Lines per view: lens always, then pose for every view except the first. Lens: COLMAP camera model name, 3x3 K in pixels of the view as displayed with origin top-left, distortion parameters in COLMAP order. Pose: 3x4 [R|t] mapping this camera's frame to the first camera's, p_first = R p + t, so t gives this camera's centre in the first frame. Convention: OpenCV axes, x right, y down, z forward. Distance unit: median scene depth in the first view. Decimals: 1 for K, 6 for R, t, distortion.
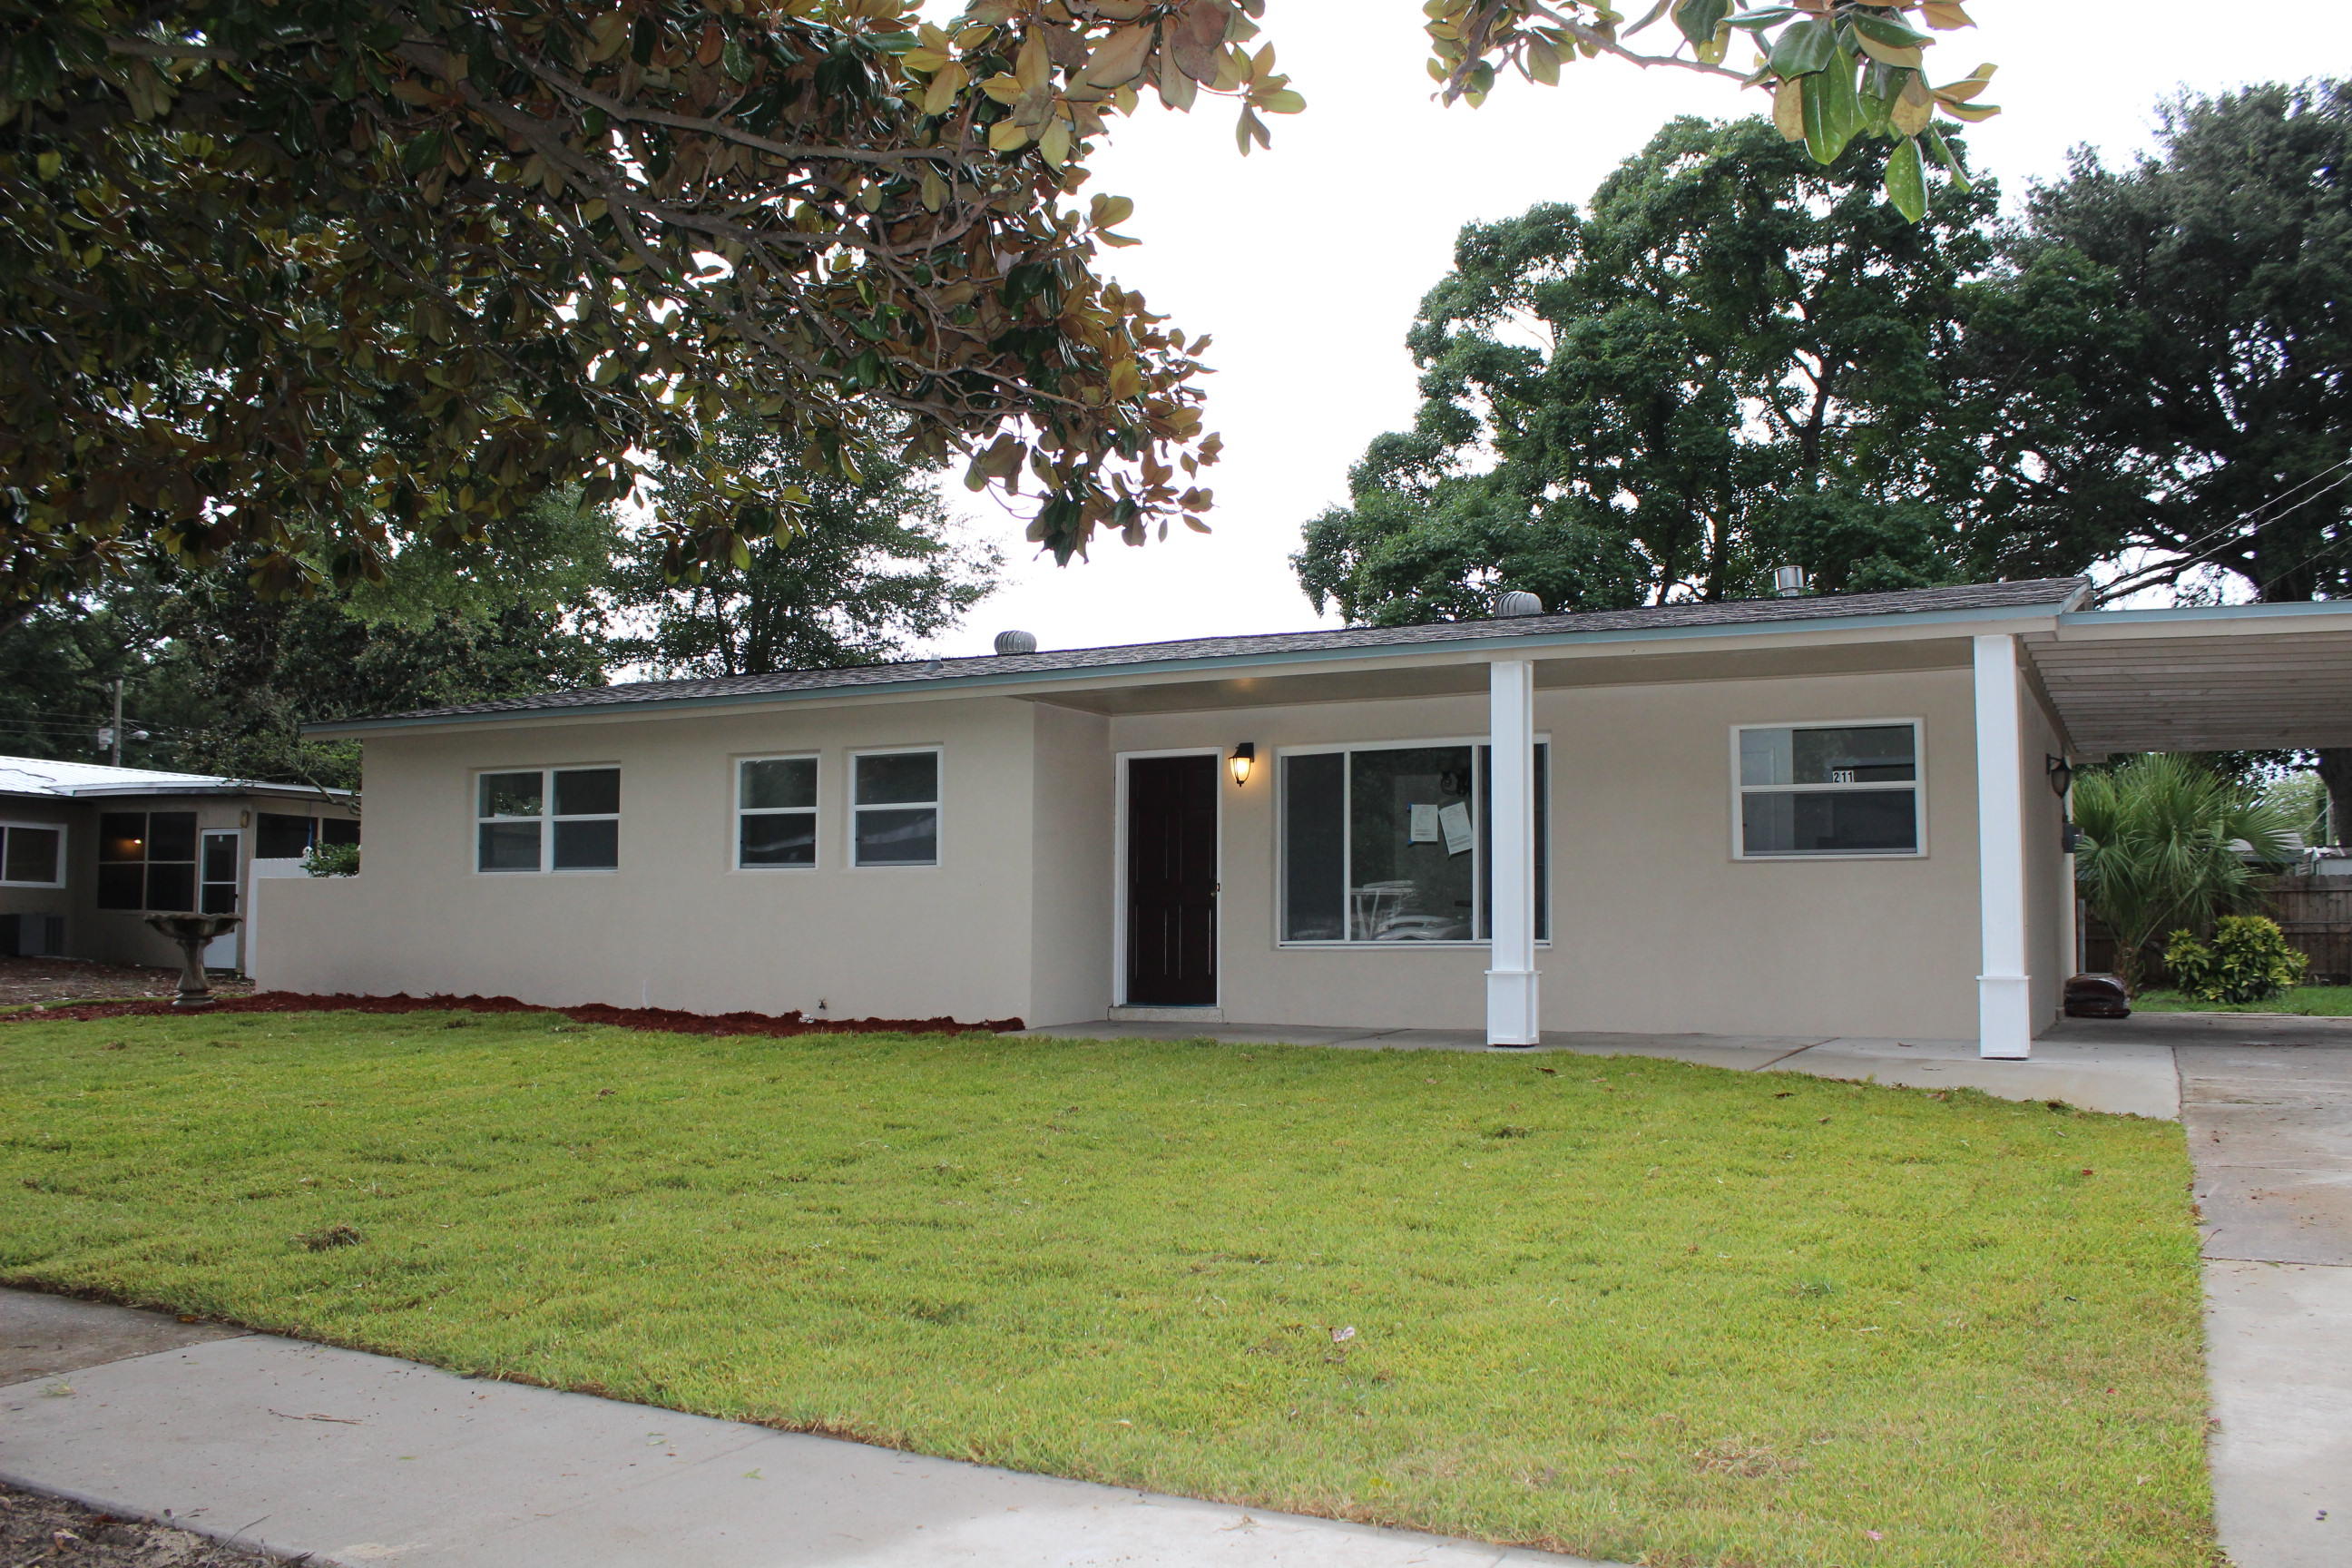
lens RADIAL K [[1996.4, 0, 1176.0], [0, 1996.4, 784.0], [0, 0, 1]] dist [-0.152139, 0.166348]
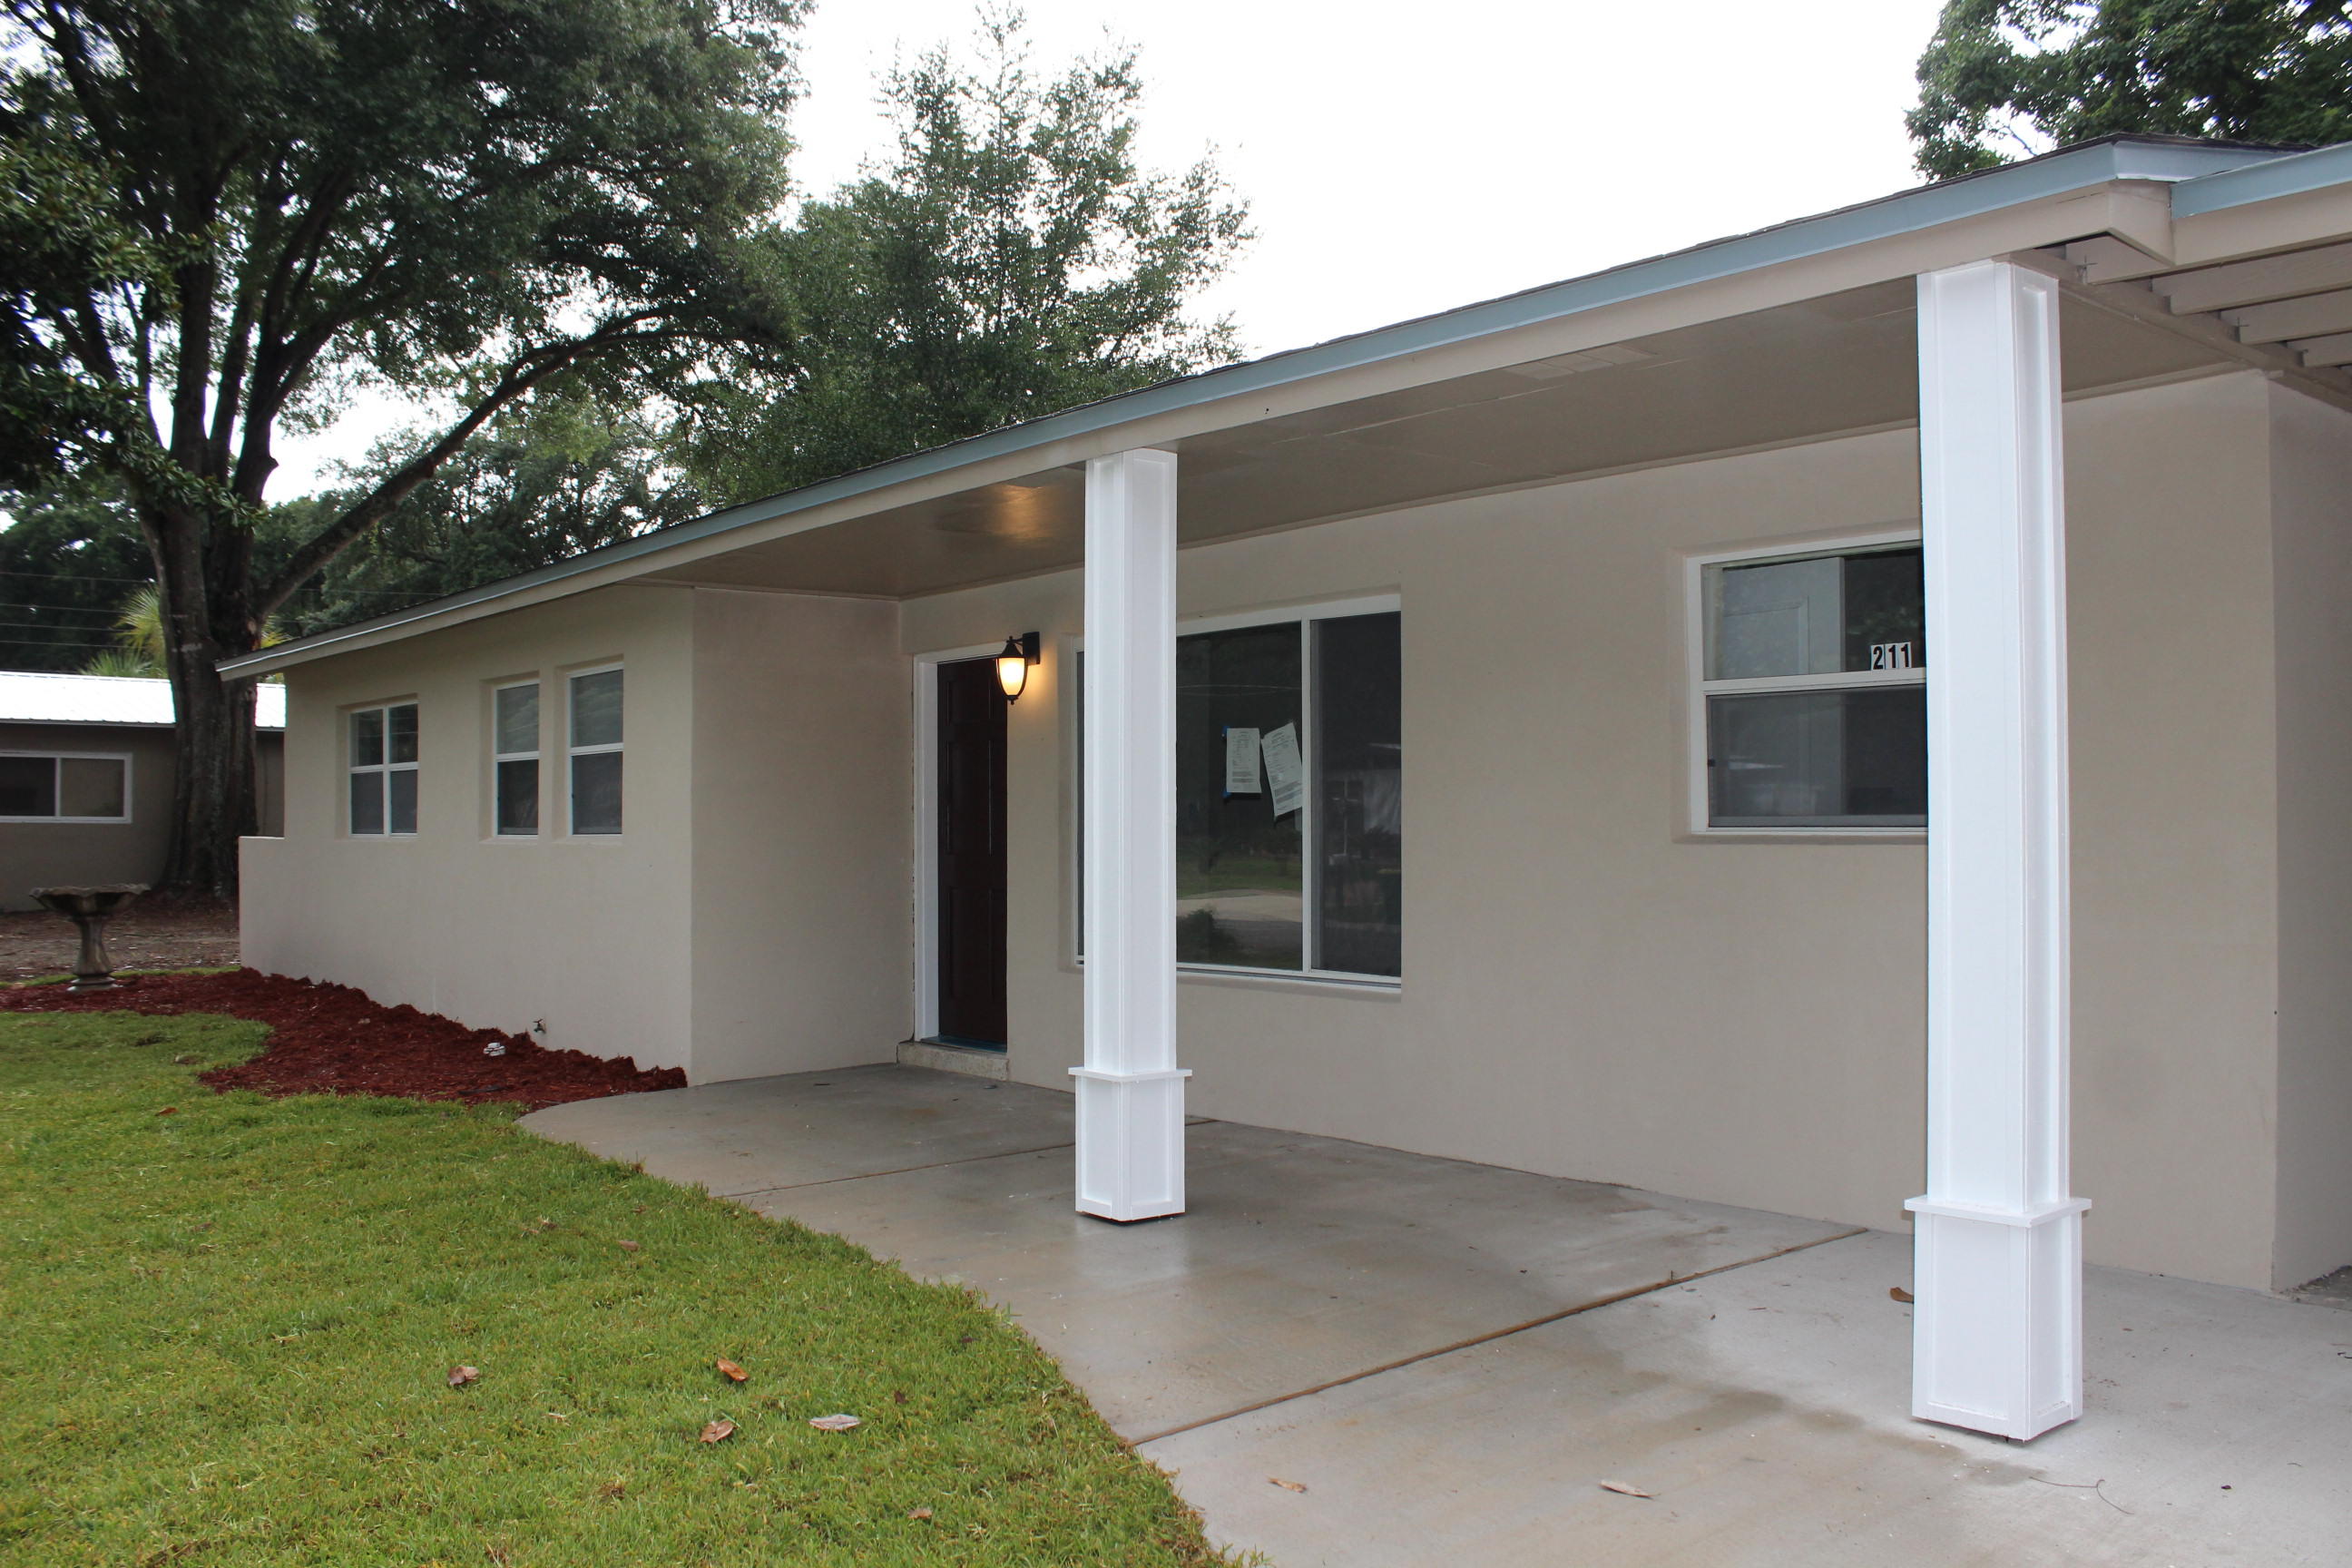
lens RADIAL K [[1985.1, 0, 1176.0], [0, 1985.1, 784.0], [0, 0, 1]] dist [-0.160408, 0.169617]
pose [[0.920673, -0.017940, -0.389922, 0.207491], [0.041378, 0.997800, 0.051792, -0.002449], [0.388135, -0.063818, 0.919390, 0.297366]]
